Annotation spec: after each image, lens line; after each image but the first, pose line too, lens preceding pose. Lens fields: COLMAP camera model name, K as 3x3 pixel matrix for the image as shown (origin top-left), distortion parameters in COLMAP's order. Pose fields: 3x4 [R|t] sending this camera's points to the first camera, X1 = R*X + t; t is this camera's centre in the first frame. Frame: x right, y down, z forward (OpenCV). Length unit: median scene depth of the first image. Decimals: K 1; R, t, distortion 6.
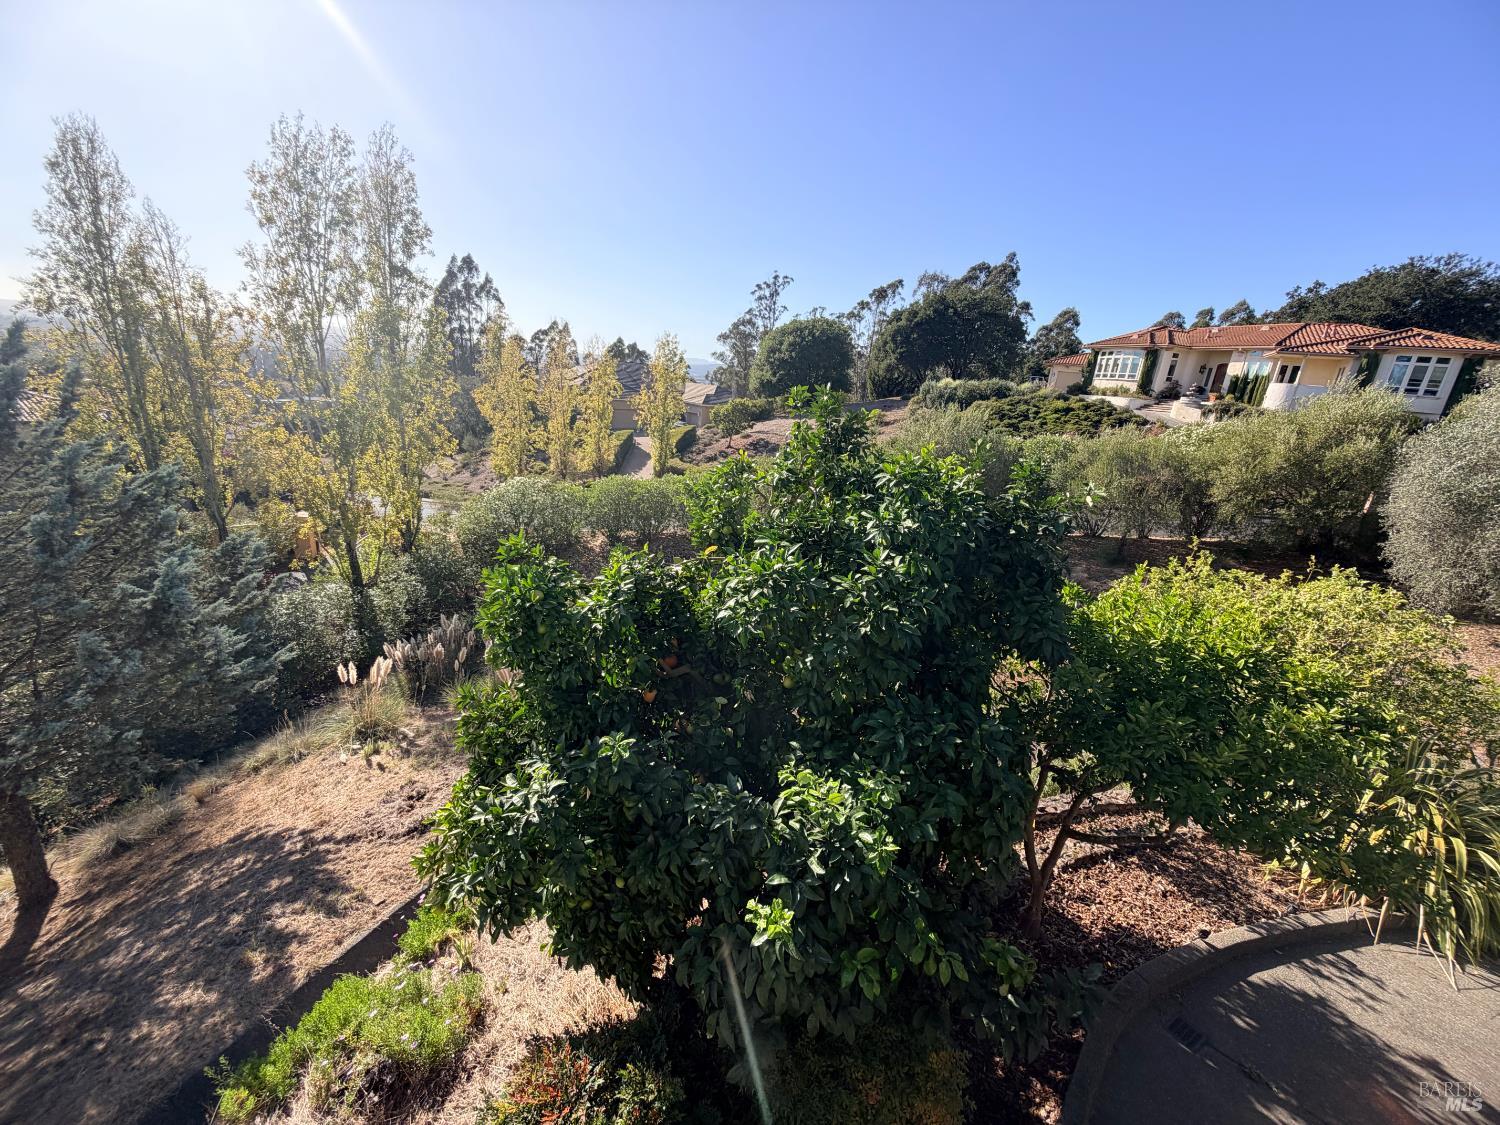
lens RADIAL K [[612.7, 0, 750.8], [0, 612.7, 551.3], [0, 0, 1]] dist [0.000888, 0.000553]
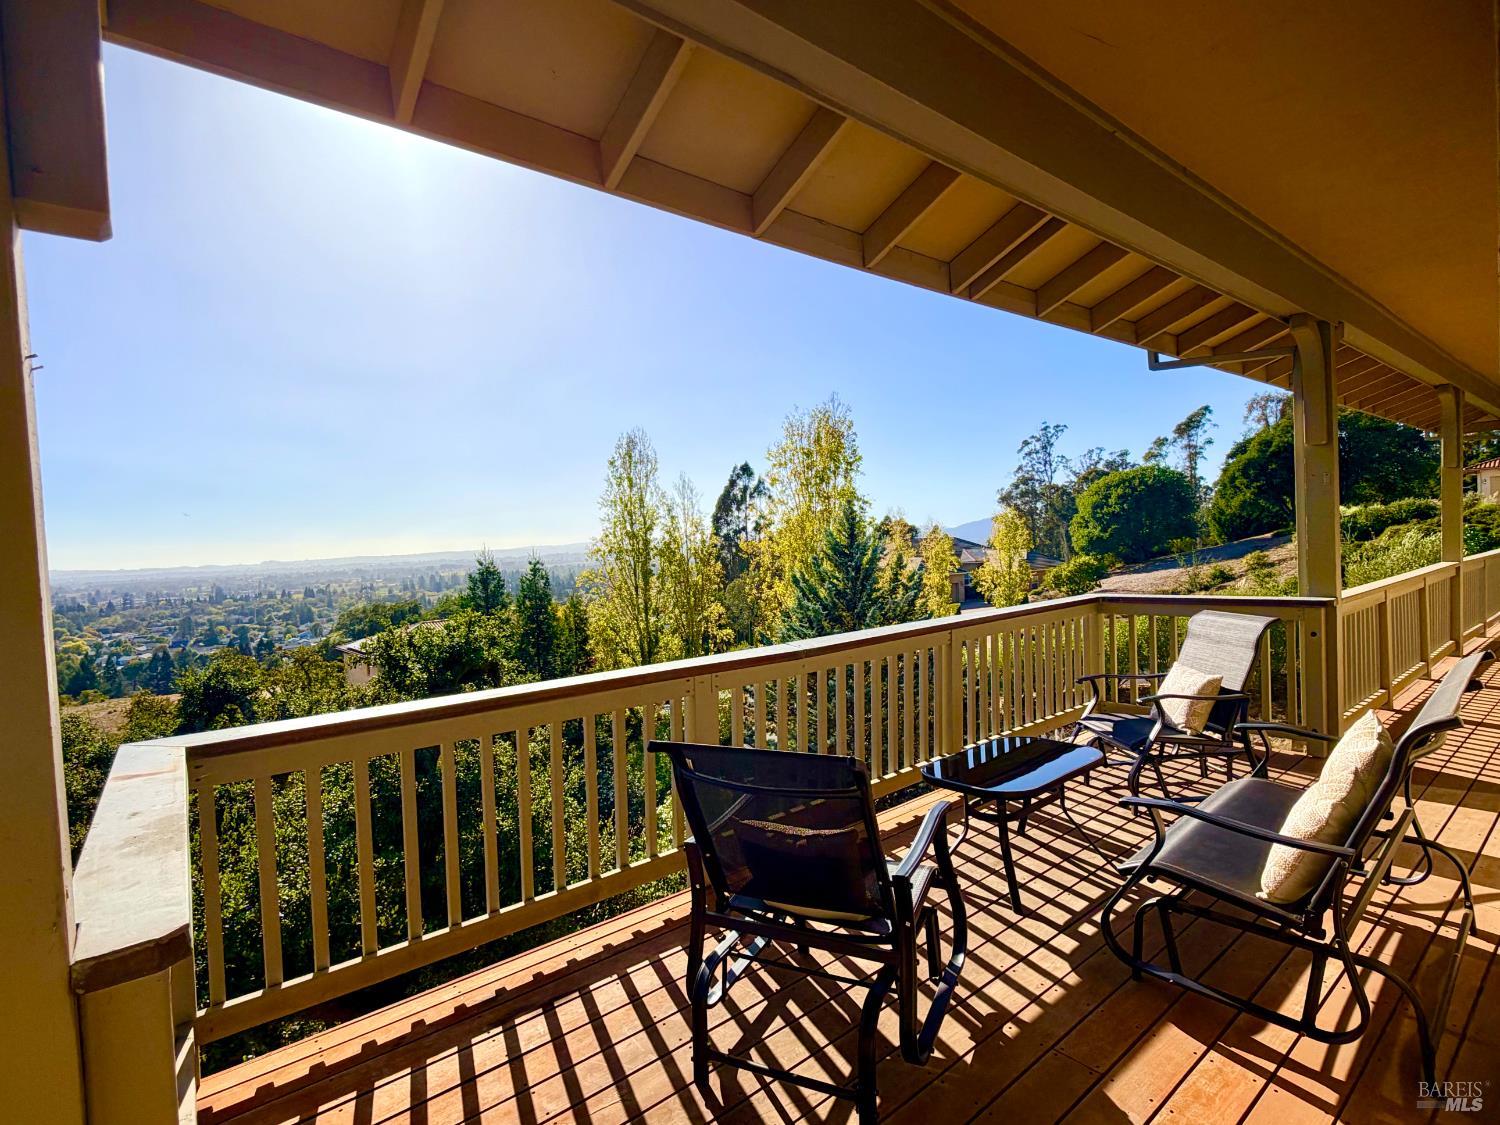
lens RADIAL K [[731.0, 0, 747.1], [0, 731.0, 559.2], [0, 0, 1]] dist [0.005801, 0.000602]
pose [[0.942526, -0.122668, -0.310801, -0.082547], [0.035346, 0.961558, -0.272319, 0.023381], [0.332258, 0.245682, 0.910629, -0.111449]]
